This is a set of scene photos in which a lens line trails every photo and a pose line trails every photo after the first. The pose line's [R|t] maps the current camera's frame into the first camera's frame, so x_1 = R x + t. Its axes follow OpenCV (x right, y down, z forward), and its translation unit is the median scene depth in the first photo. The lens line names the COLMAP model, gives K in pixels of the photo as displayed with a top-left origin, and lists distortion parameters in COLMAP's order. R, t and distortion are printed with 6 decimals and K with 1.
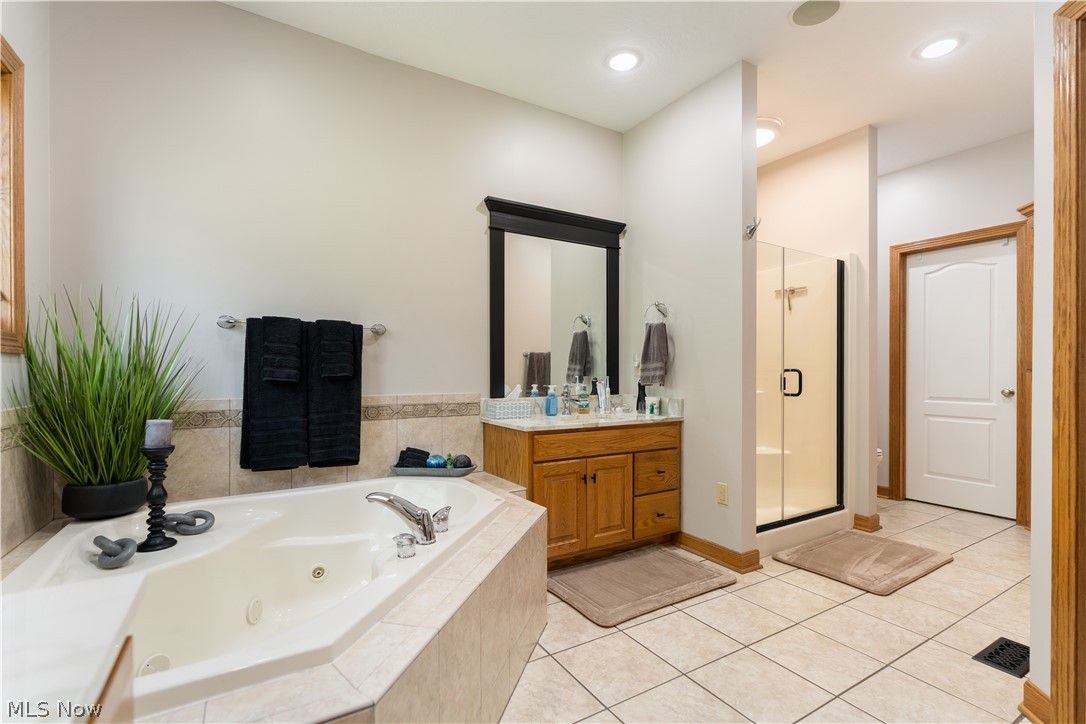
lens RADIAL K [[491.0, 0, 542.7], [0, 491.0, 371.7], [0, 0, 1]] dist [-0.007553, 0.002206]
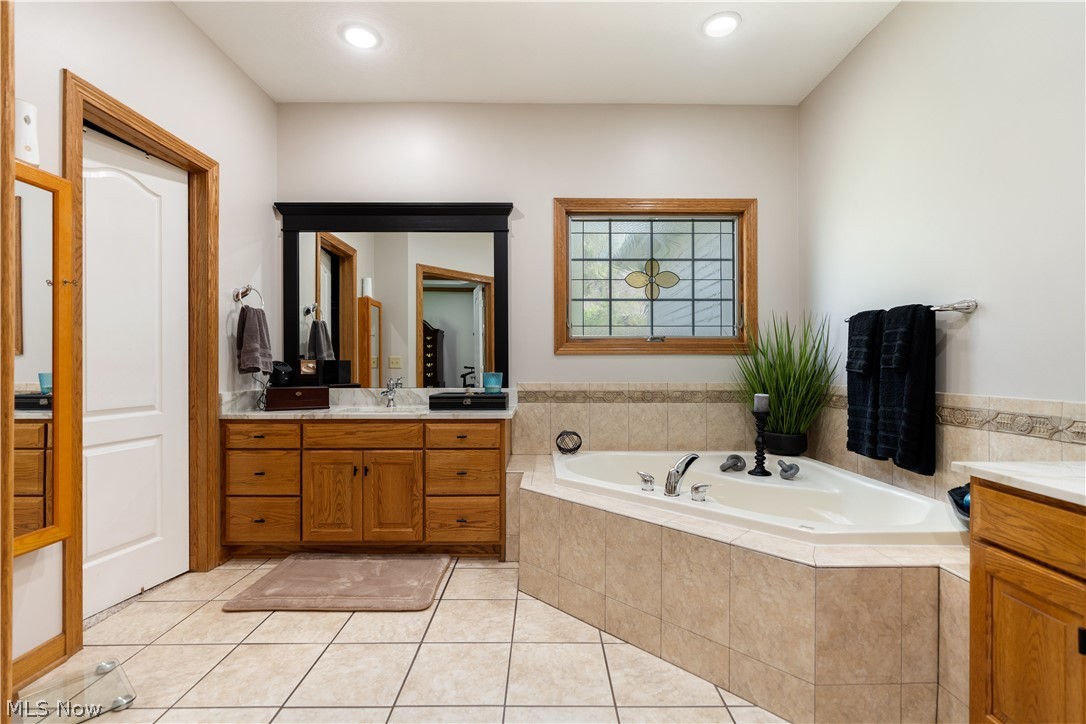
lens RADIAL K [[491.0, 0, 539.0], [0, 491.0, 362.0], [0, 0, 1]] dist [-0.007553, 0.002206]
pose [[-0.513911, -0.002053, -0.857841, 0.549767], [0.002146, 0.999991, -0.003678, -0.000021], [0.857841, -0.003731, -0.513902, 0.715992]]
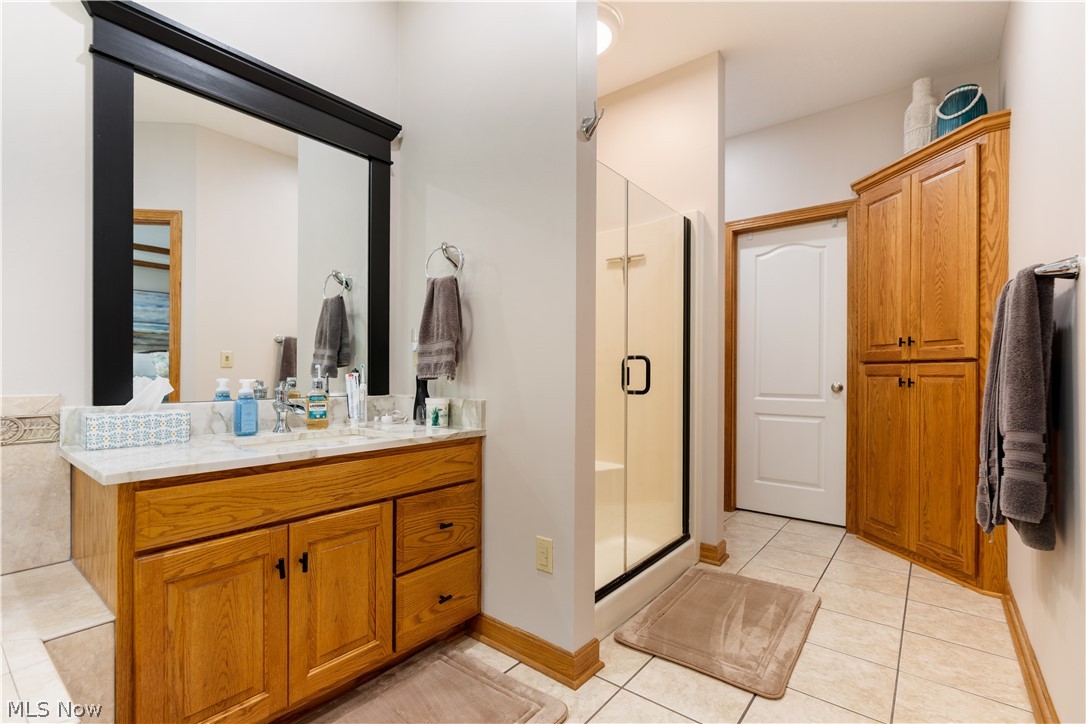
lens RADIAL K [[491.0, 0, 545.0], [0, 491.0, 379.0], [0, 0, 1]] dist [-0.007553, 0.002206]
pose [[0.935367, -0.000796, 0.353677, 0.137283], [-0.003401, 0.999931, 0.011247, 0.020681], [-0.353662, -0.011723, 0.935300, 0.390027]]
